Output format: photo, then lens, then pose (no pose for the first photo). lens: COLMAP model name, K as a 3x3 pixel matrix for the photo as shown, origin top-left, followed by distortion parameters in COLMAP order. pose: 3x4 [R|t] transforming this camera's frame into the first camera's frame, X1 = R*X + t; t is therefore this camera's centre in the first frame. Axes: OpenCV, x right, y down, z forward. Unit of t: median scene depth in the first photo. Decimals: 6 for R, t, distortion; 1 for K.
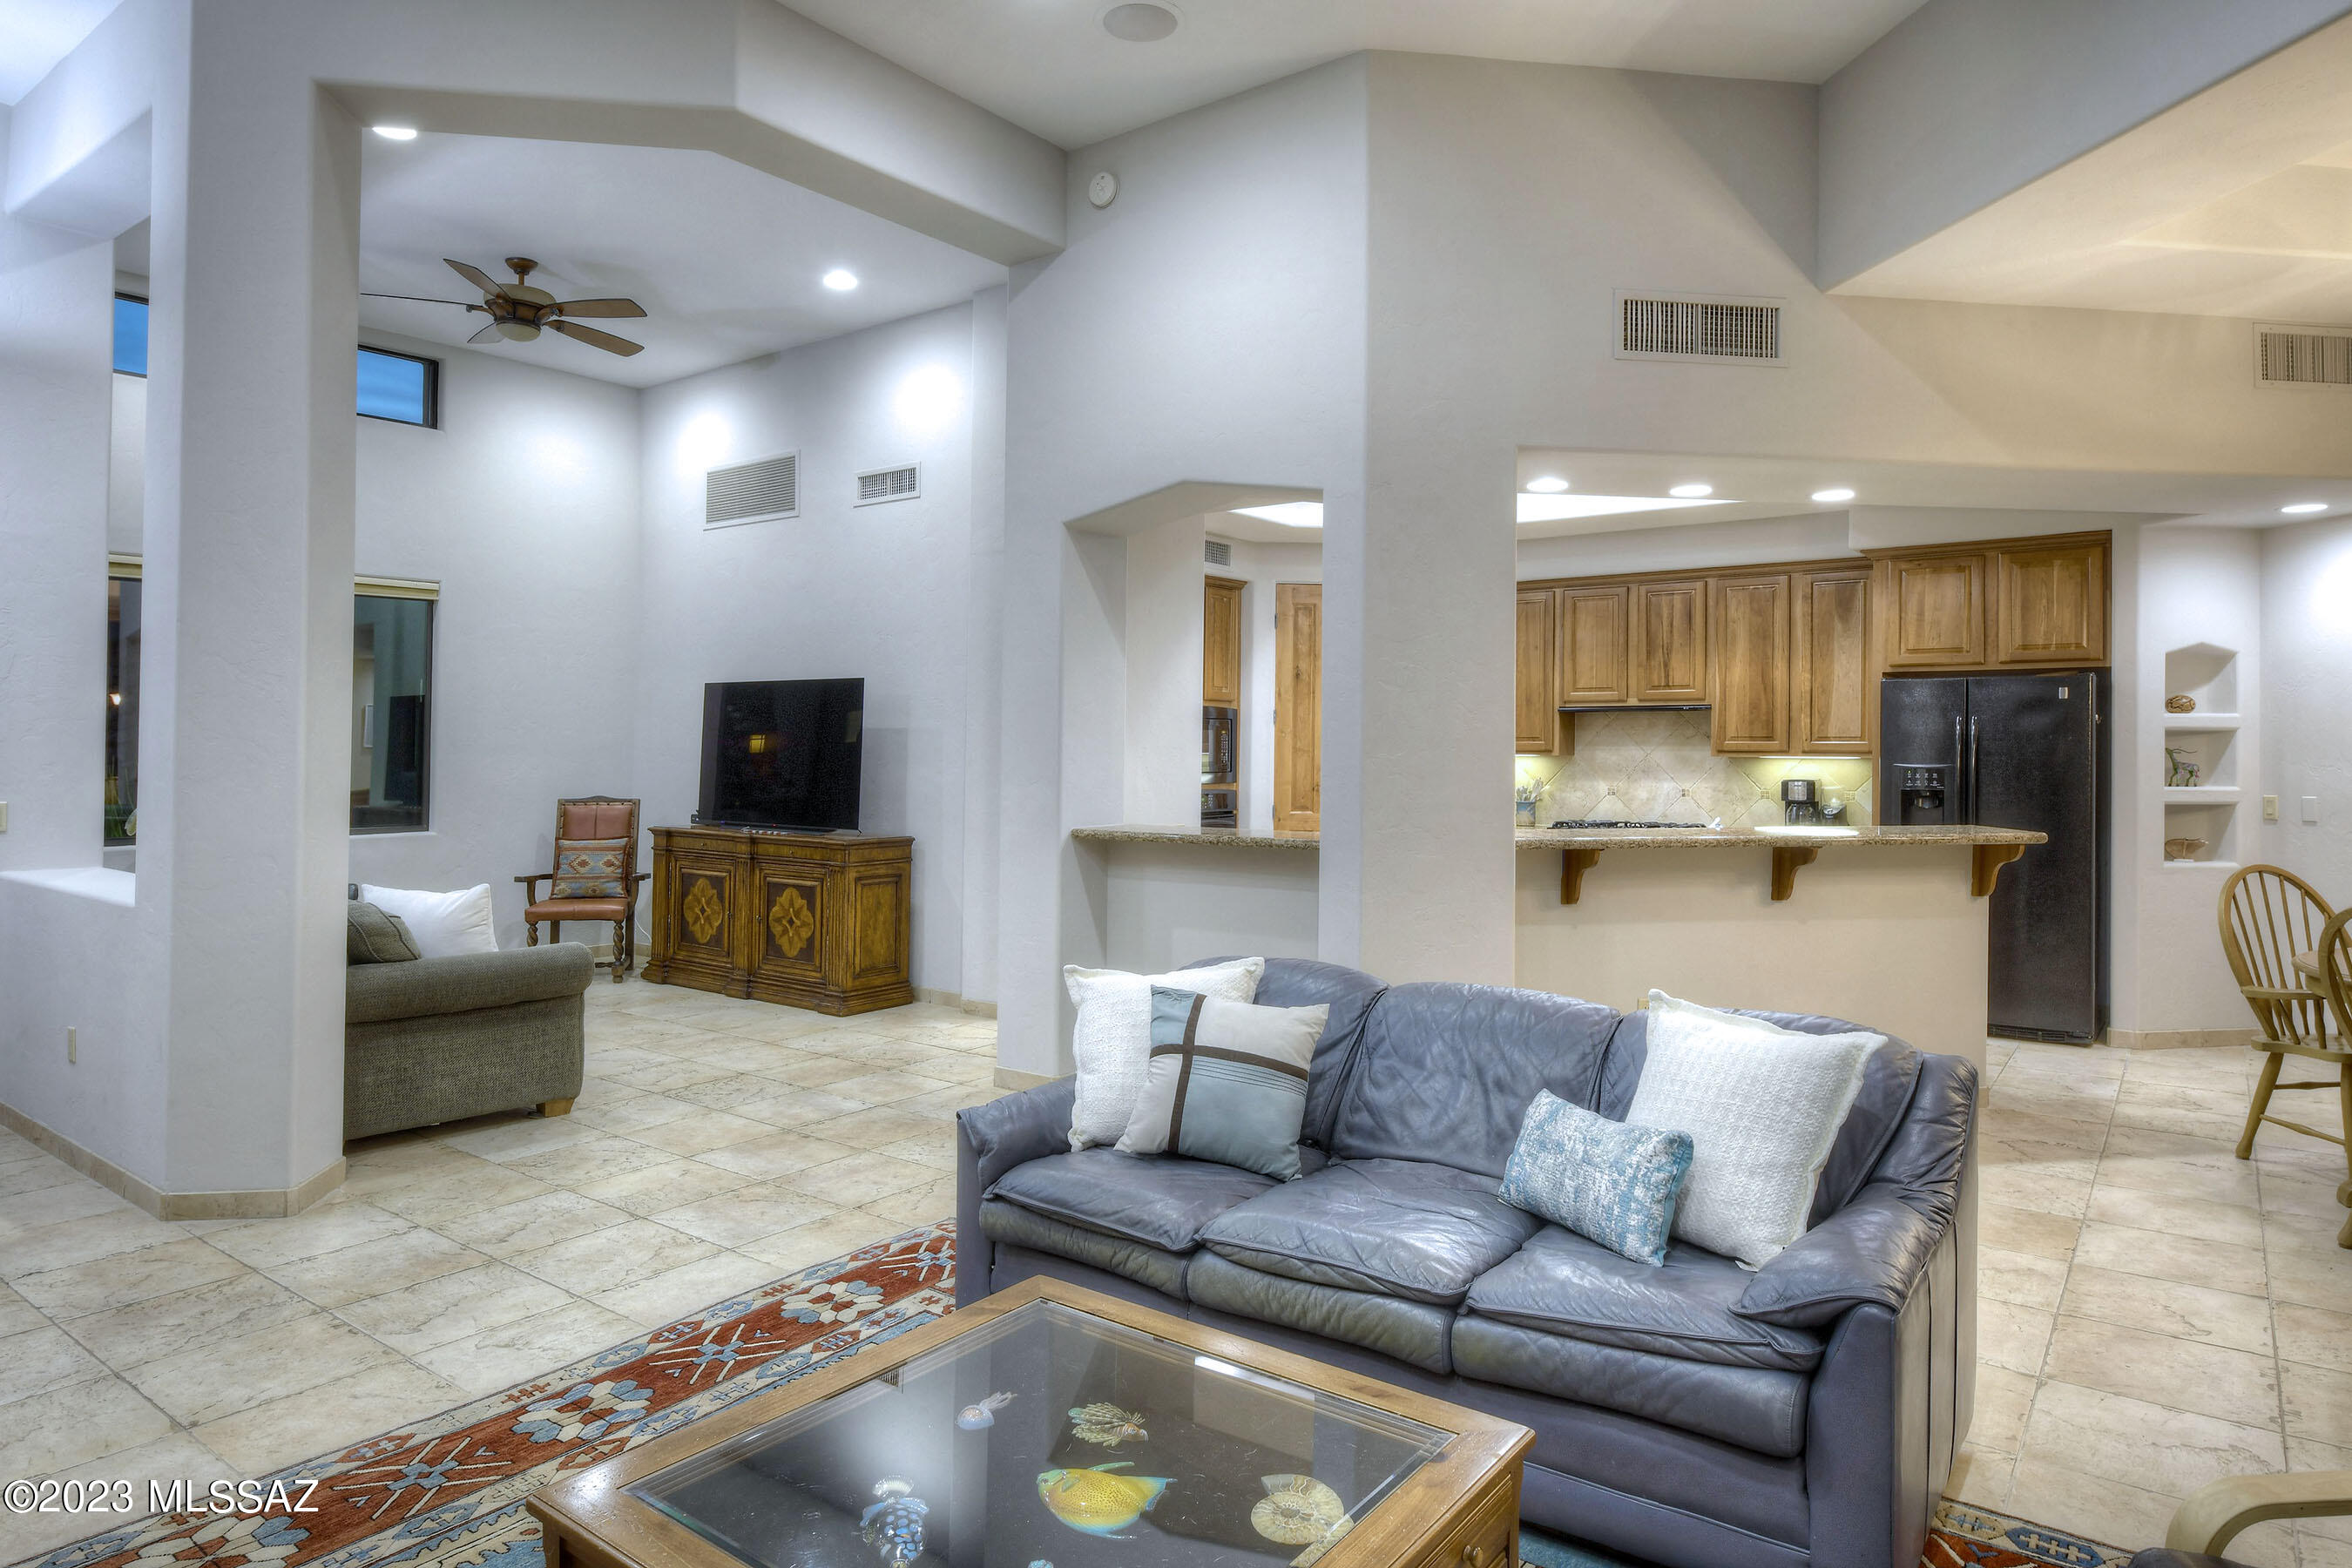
lens RADIAL K [[1380.5, 0, 1202.7], [0, 1380.5, 739.0], [0, 0, 1]] dist [-0.002922, -0.001272]
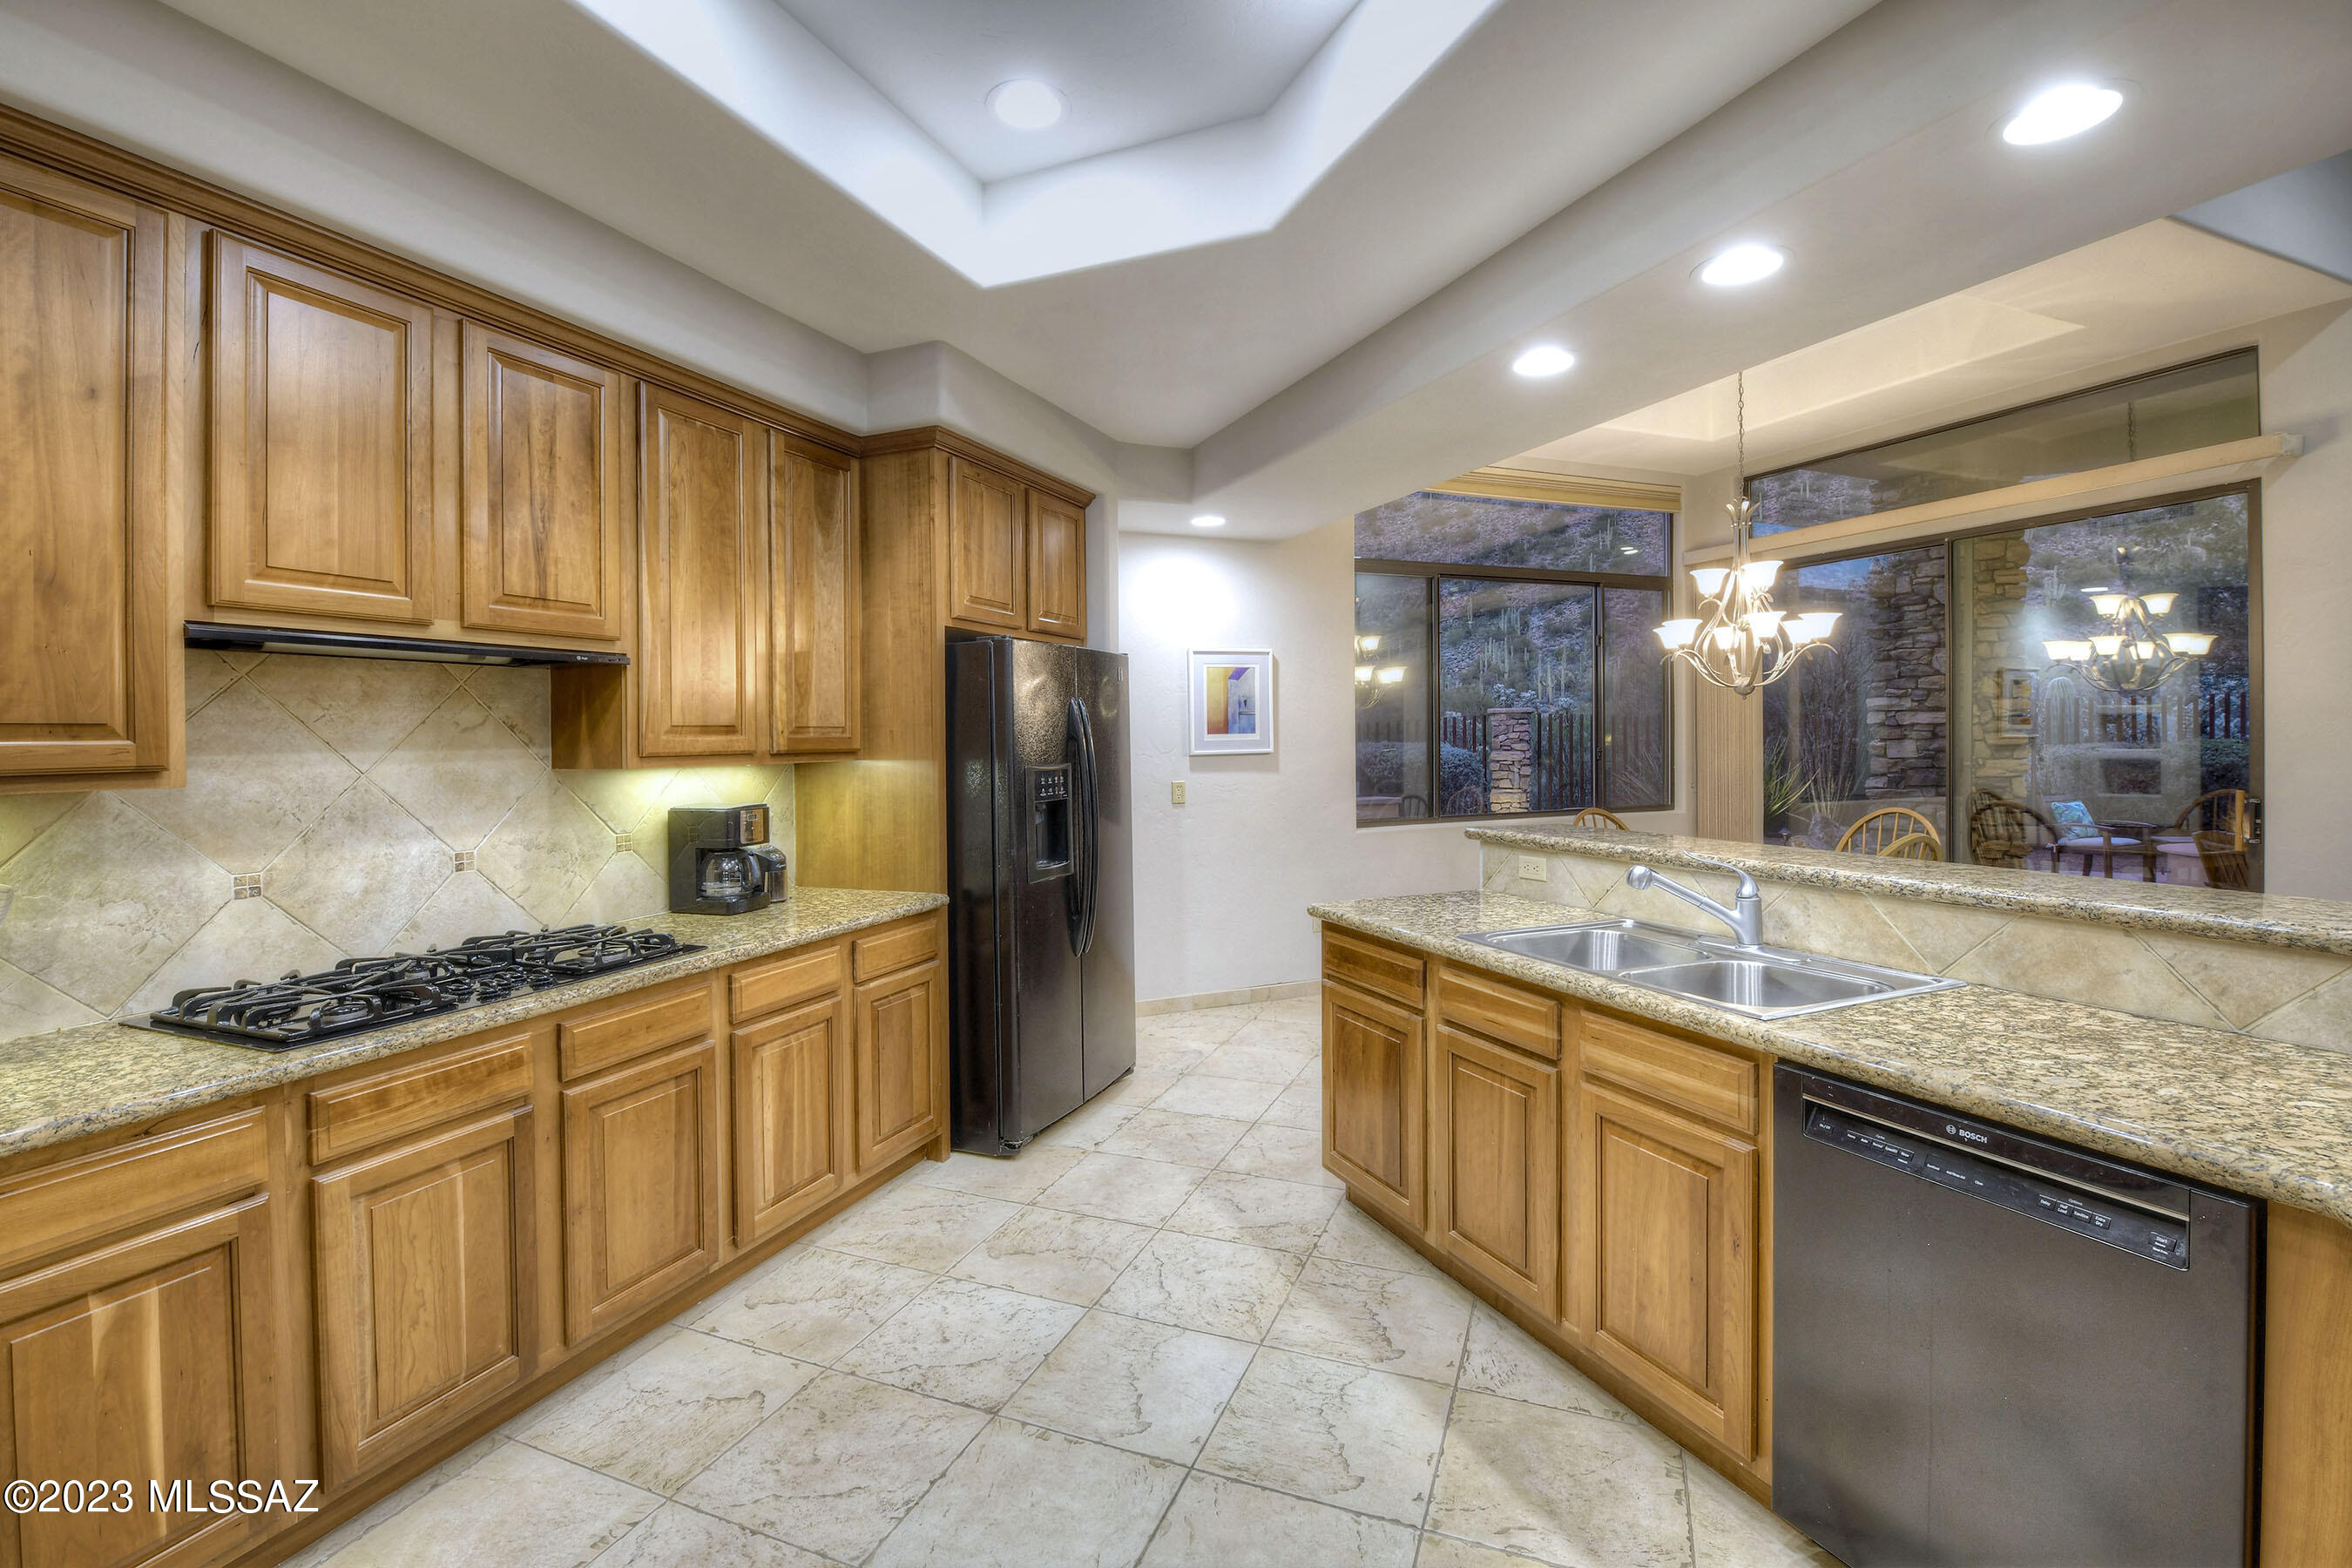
lens RADIAL K [[1042.2, 0, 1270.4], [0, 1042.2, 802.1], [0, 0, 1]] dist [0.001982, 0.000234]
pose [[-0.260722, -0.054858, 0.963854, -0.026559], [0.017883, 0.997939, 0.061636, 0.007533], [-0.965248, 0.033307, -0.259203, 1.083518]]
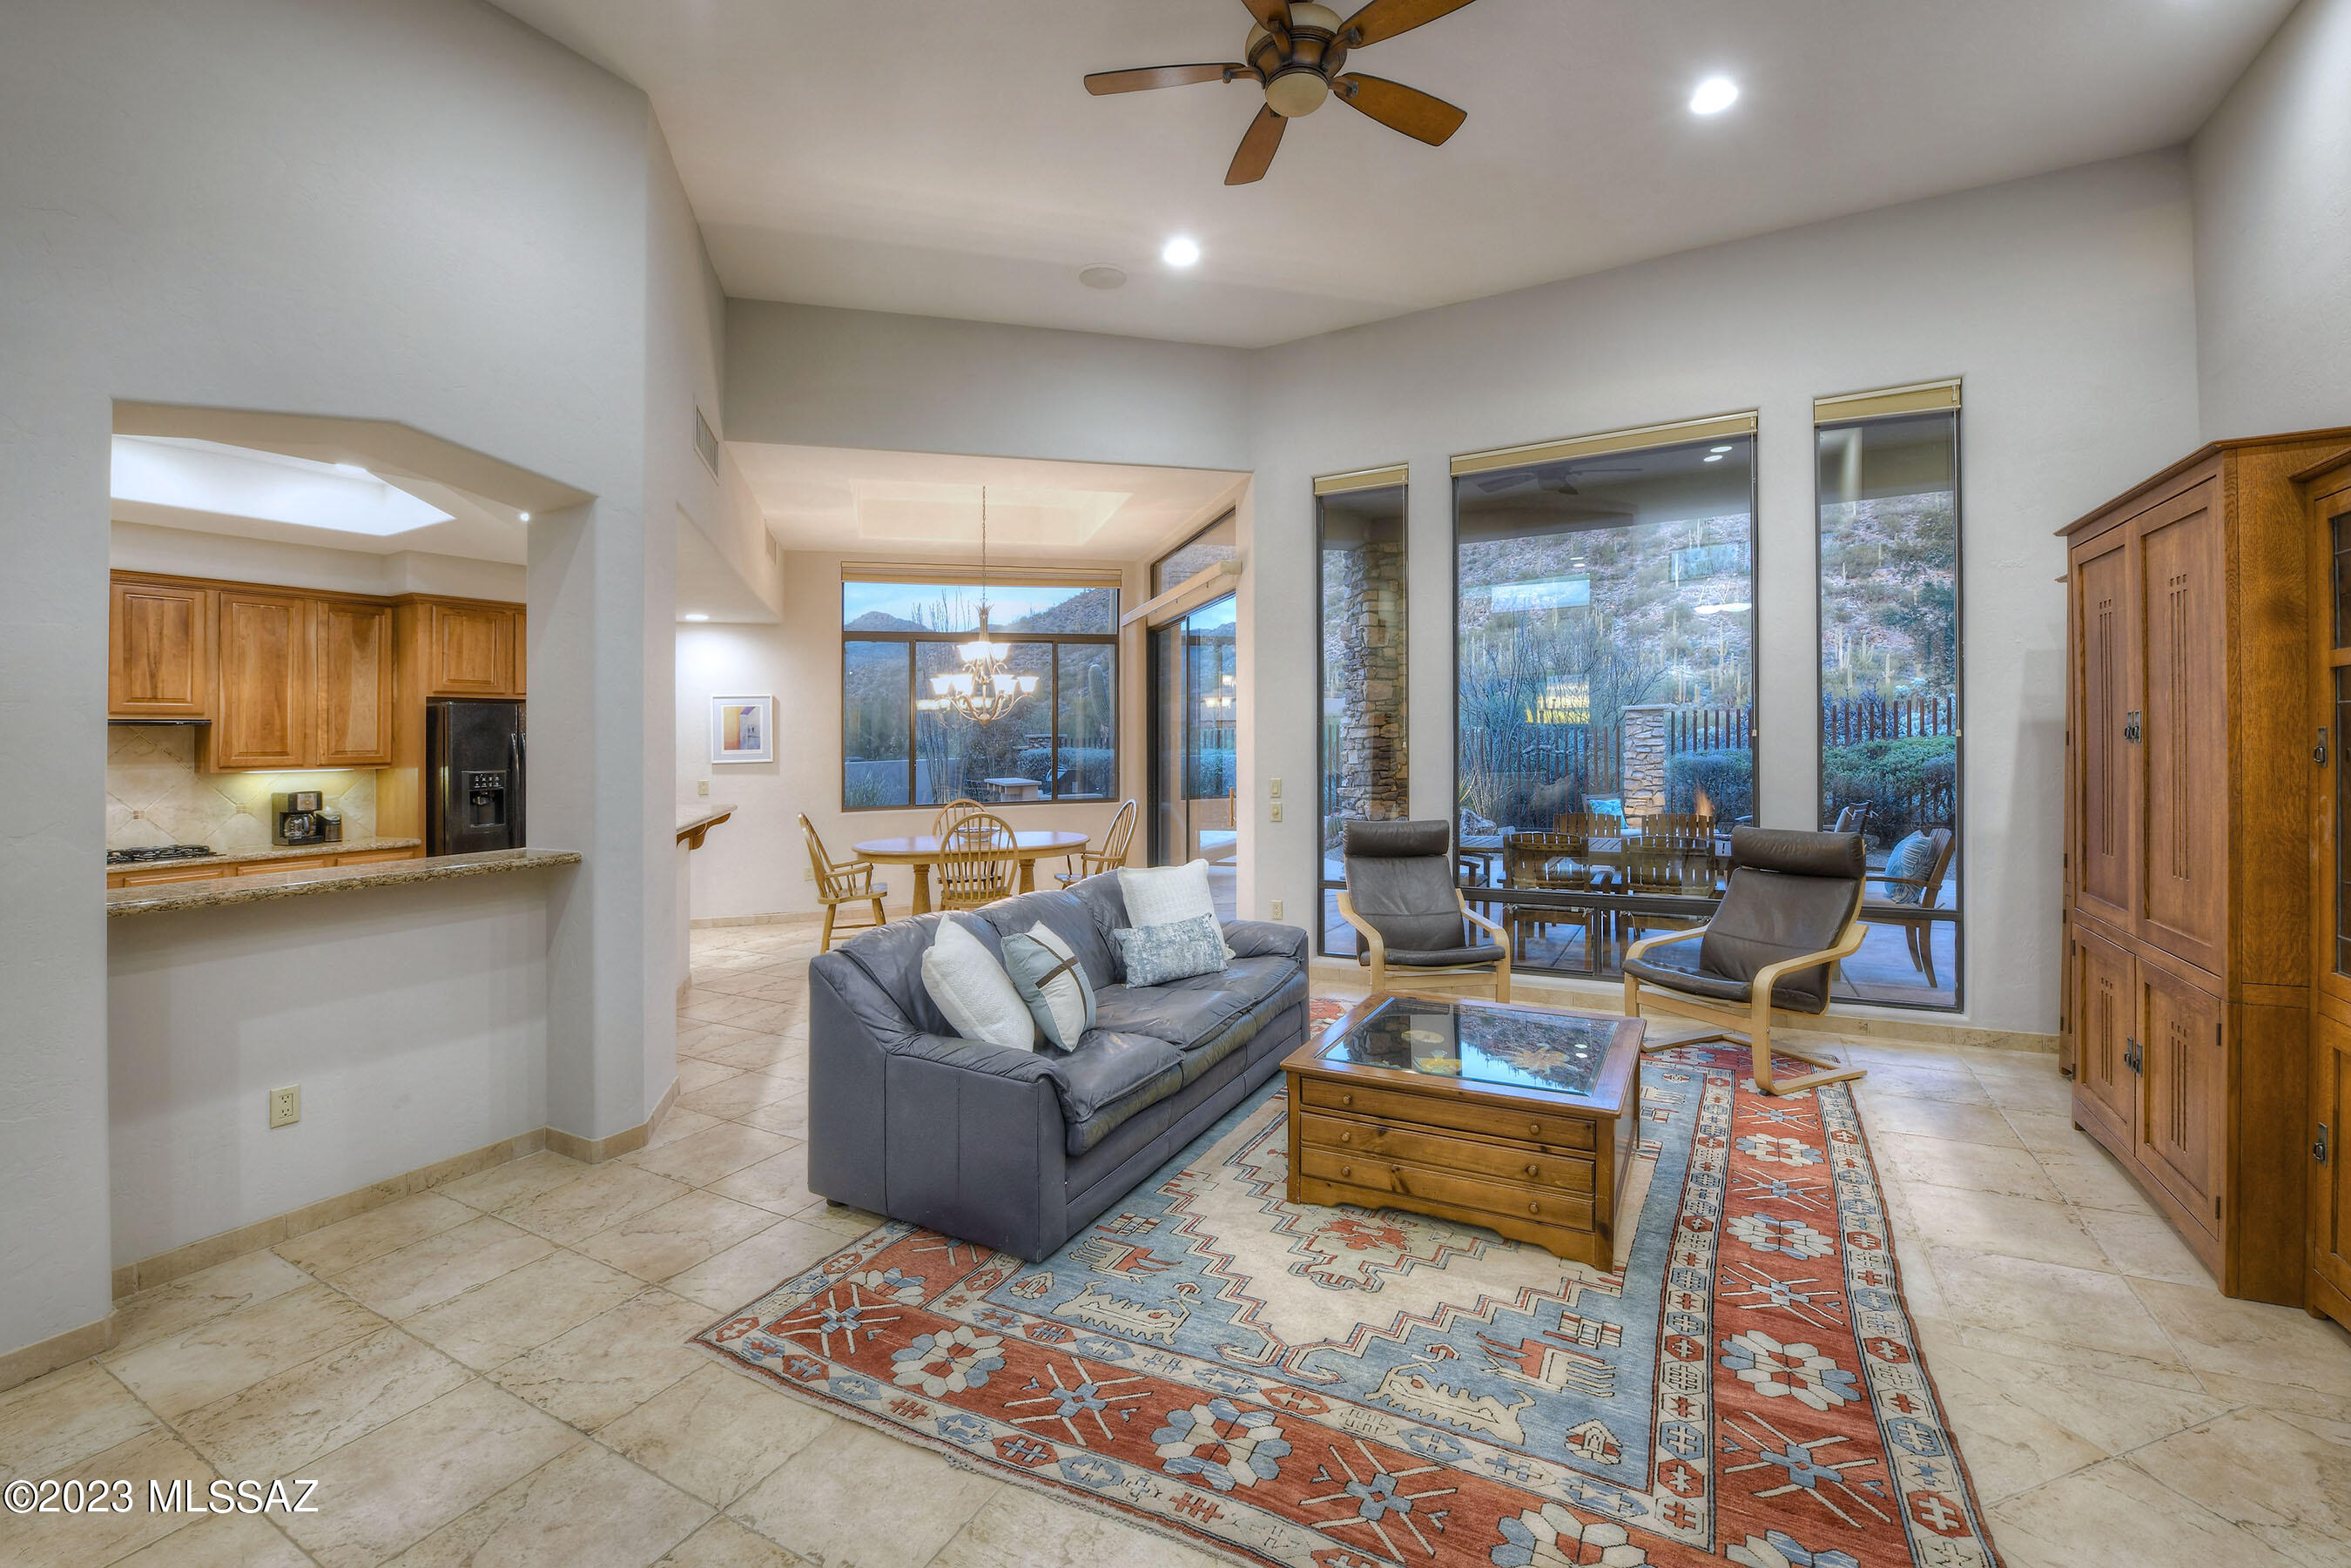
lens RADIAL K [[976.8, 0, 1203.1], [0, 976.8, 775.3], [0, 0, 1]] dist [-0.013468, -0.002870]
pose [[-0.143571, -0.033884, 0.989060, -0.493499], [0.015561, 0.999213, 0.036491, 0.000318], [-0.989518, 0.020630, -0.142930, 0.495423]]
